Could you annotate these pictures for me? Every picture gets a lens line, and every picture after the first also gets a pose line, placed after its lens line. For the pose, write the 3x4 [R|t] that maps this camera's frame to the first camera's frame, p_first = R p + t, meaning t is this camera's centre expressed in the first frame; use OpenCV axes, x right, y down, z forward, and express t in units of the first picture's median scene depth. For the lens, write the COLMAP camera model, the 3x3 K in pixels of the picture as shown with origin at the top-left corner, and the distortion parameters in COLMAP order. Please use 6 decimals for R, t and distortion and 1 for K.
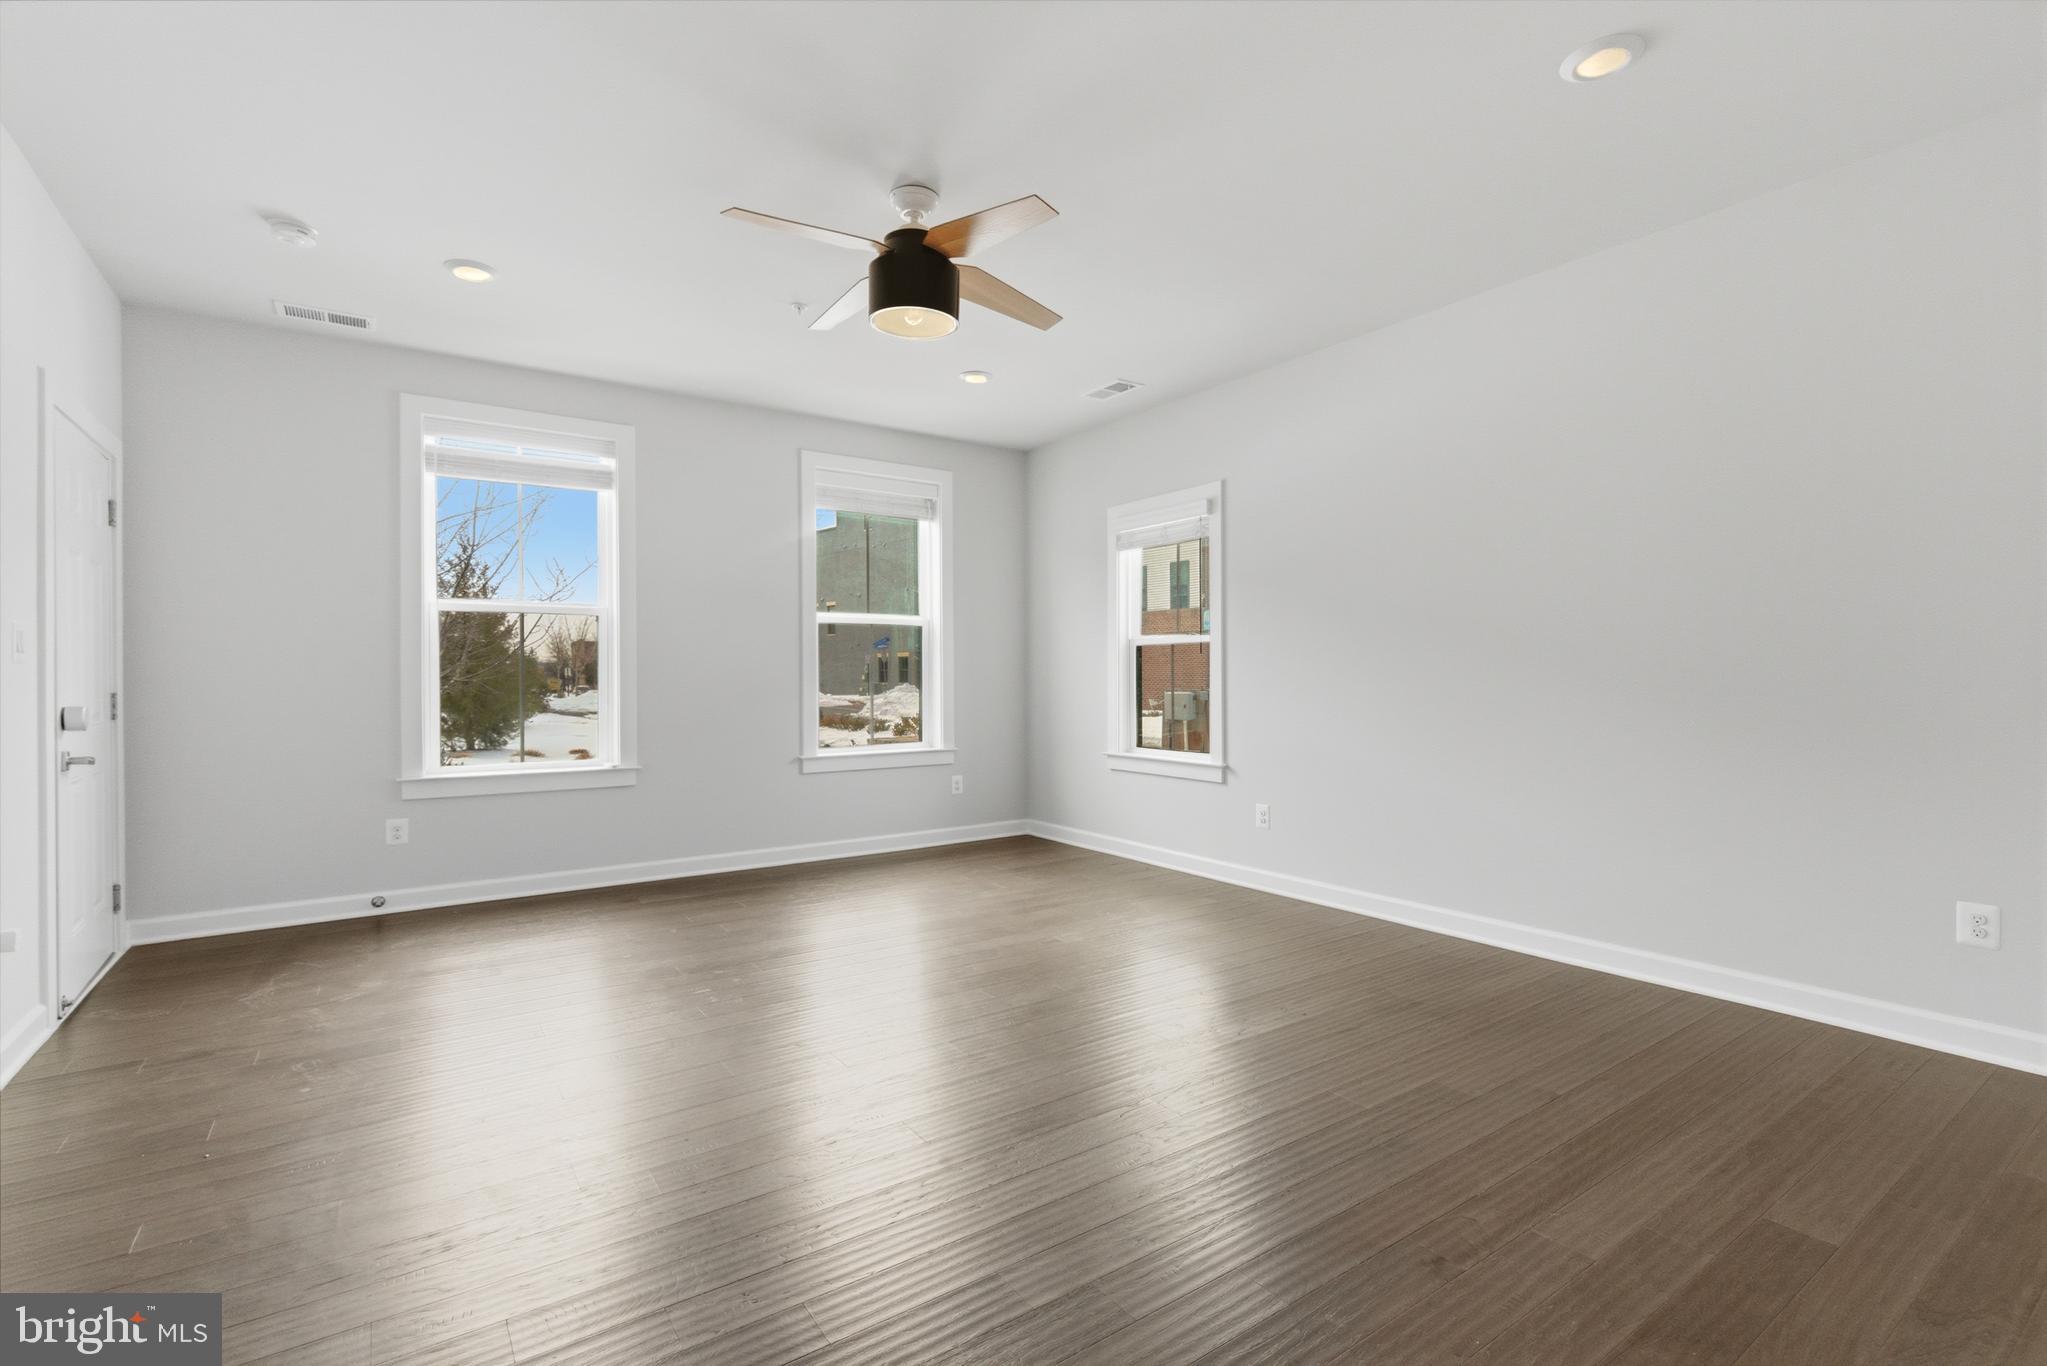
lens RADIAL K [[931.8, 0, 1033.8], [0, 931.8, 687.2], [0, 0, 1]] dist [0.002707, -0.000616]
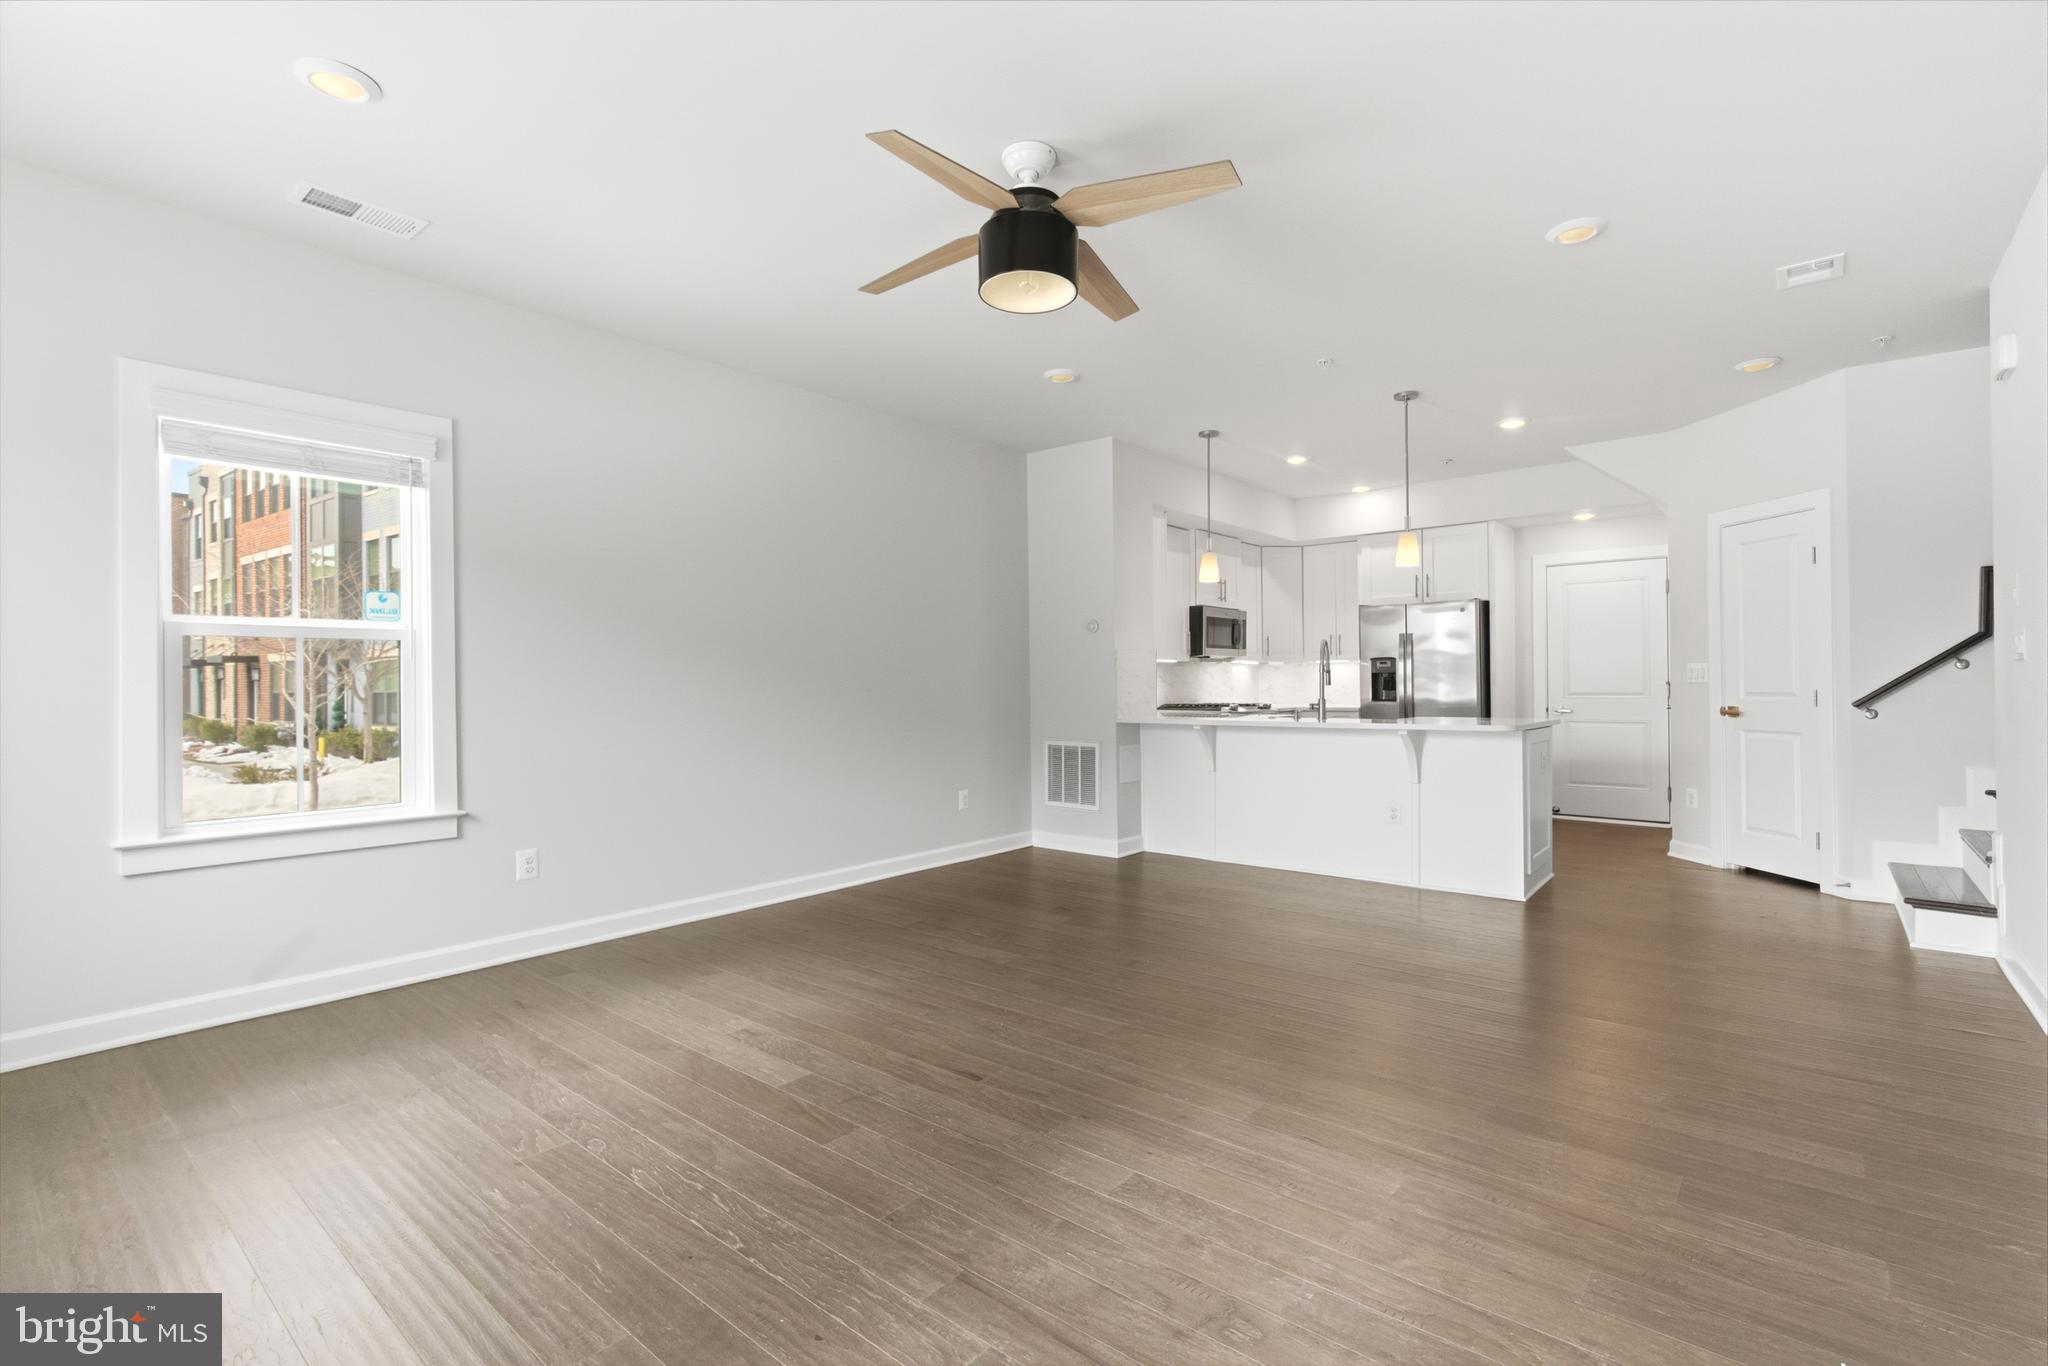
lens RADIAL K [[925.1, 0, 1022.6], [0, 925.1, 677.8], [0, 0, 1]] dist [-0.001013, -0.000588]
pose [[-0.255059, 0.013494, 0.966831, -0.602414], [0.020055, 0.999761, -0.008663, -0.006132], [-0.966717, 0.017180, -0.255269, 0.755897]]
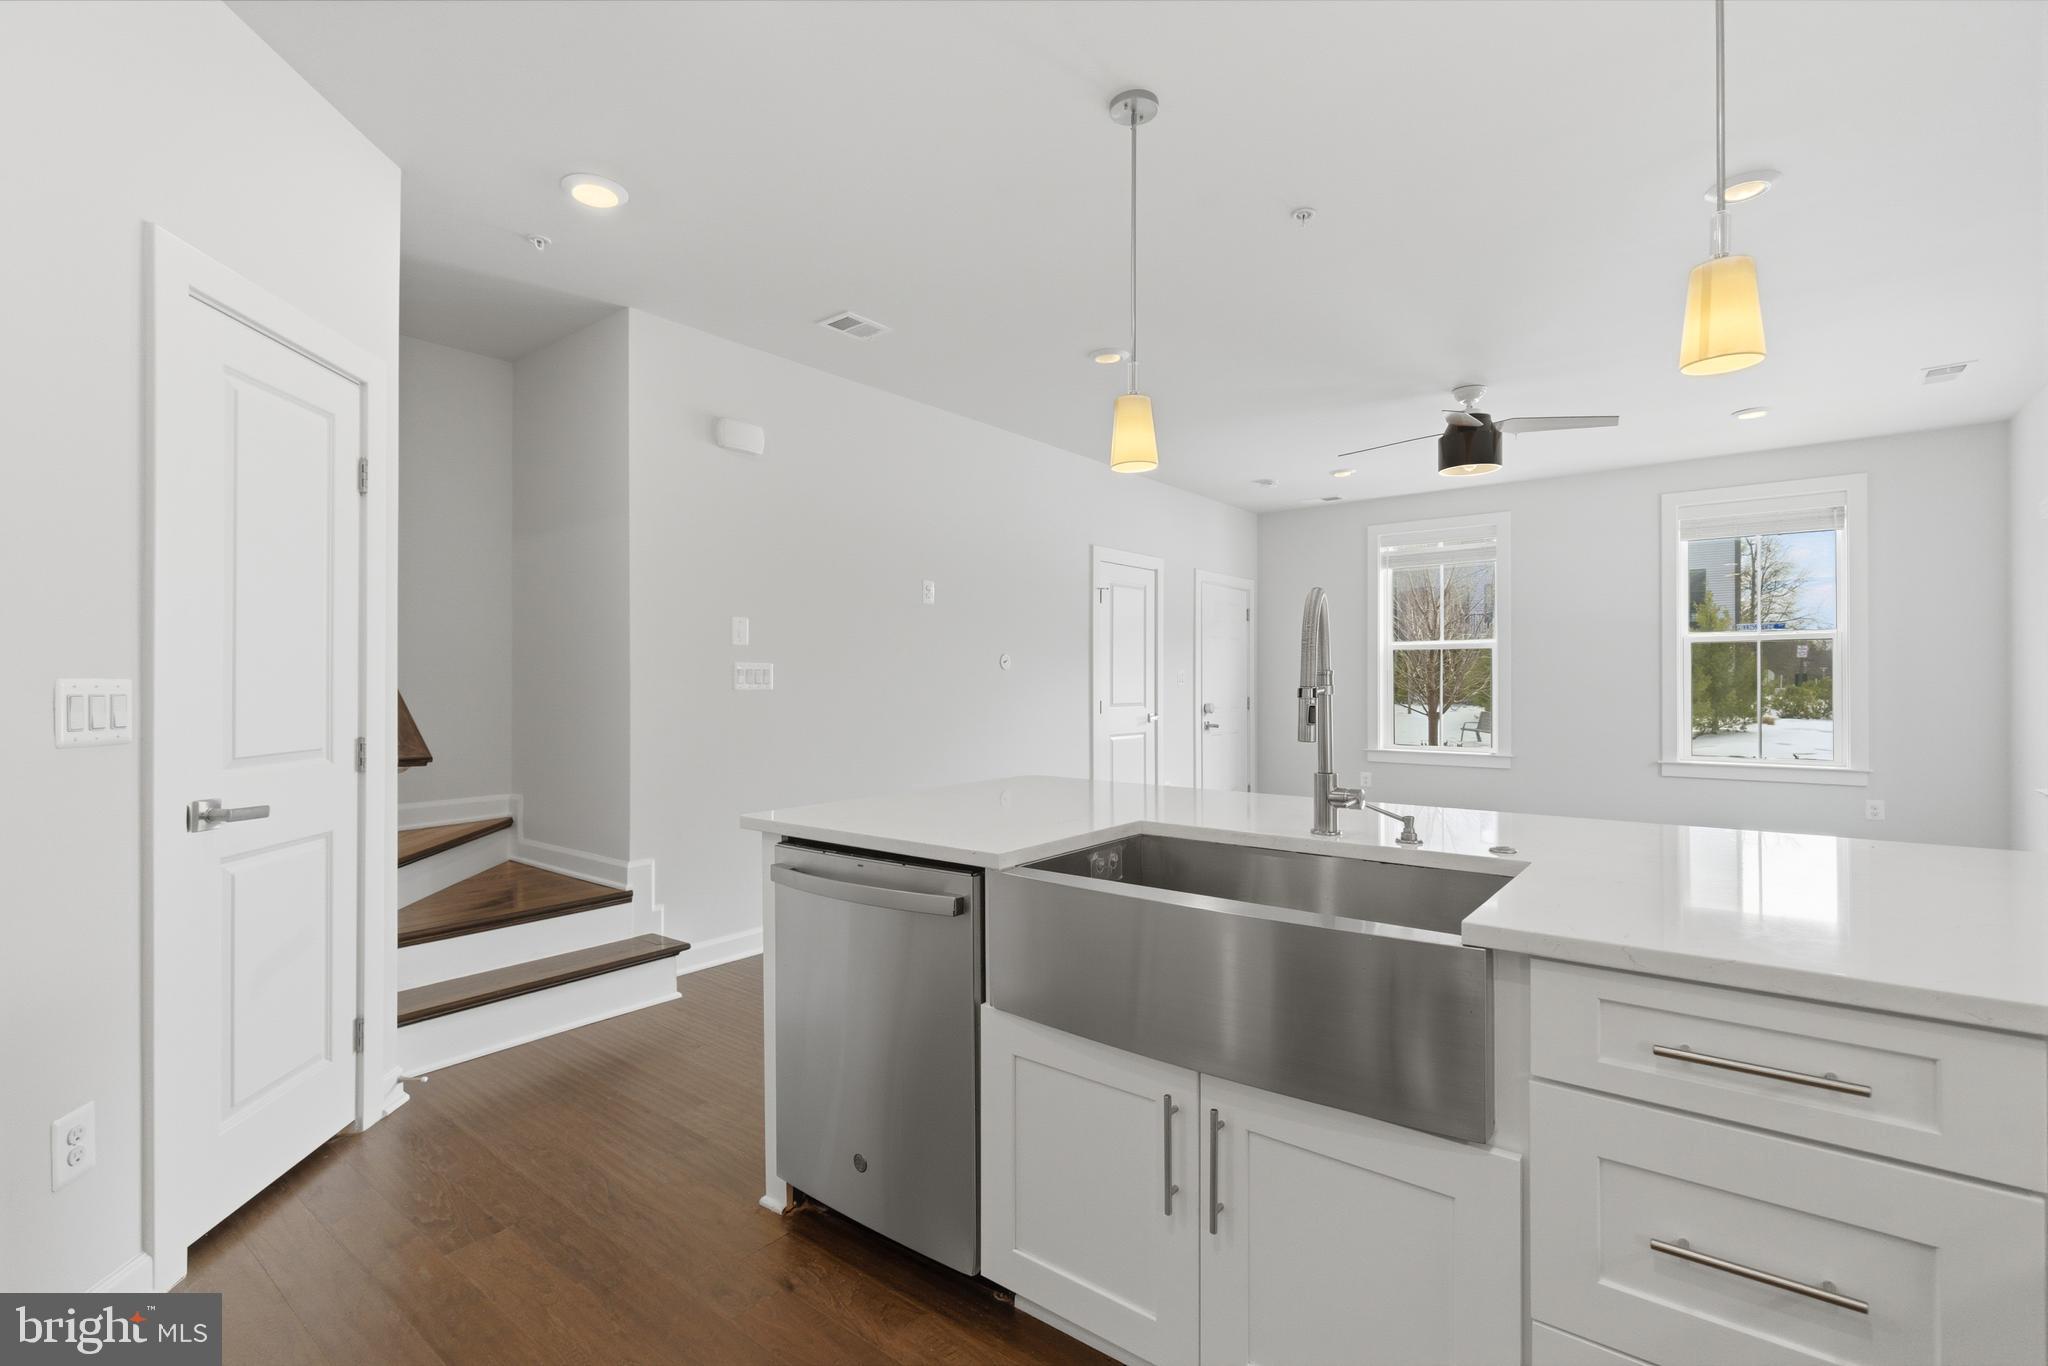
lens RADIAL K [[927.1, 0, 1021.2], [0, 927.1, 681.9], [0, 0, 1]] dist [0.002560, -0.000777]
pose [[0.286263, 0.002151, -0.958149, 0.691579], [-0.008274, 0.999966, -0.000227, -0.018104], [0.958115, 0.007993, 0.286271, -0.093933]]
